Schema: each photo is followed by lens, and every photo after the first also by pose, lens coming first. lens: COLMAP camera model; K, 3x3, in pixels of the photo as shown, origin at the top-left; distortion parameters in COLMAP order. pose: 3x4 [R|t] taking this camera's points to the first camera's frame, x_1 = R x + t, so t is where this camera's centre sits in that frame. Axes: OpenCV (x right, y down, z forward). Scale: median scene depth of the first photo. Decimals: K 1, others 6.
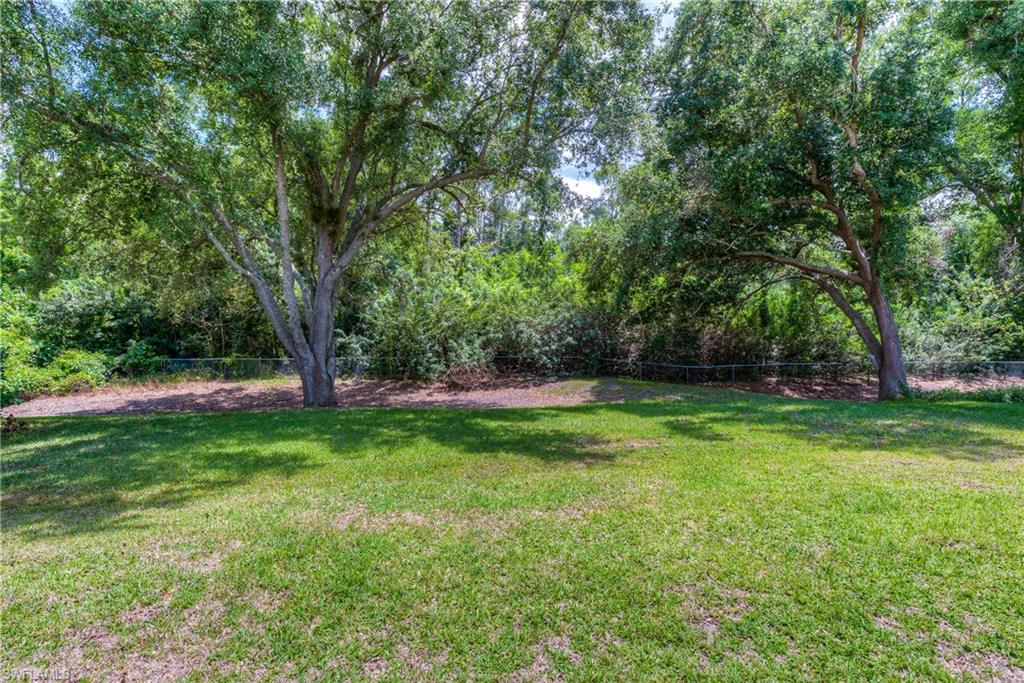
lens RADIAL K [[465.0, 0, 519.9], [0, 465.0, 335.0], [0, 0, 1]] dist [-0.039774, 0.009537]
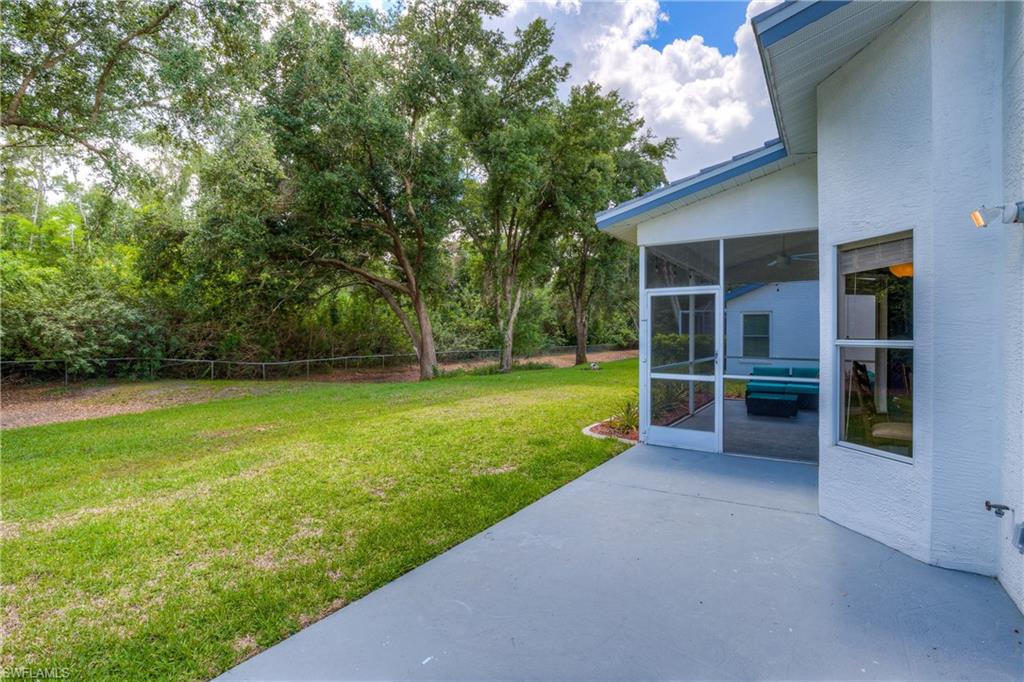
lens RADIAL K [[465.0, 0, 519.9], [0, 465.0, 334.5], [0, 0, 1]] dist [-0.039774, 0.009537]
pose [[0.623428, -0.003575, 0.781872, -0.107084], [-0.001241, 0.999984, 0.005562, -0.002028], [-0.781879, -0.004438, 0.623414, -0.093332]]
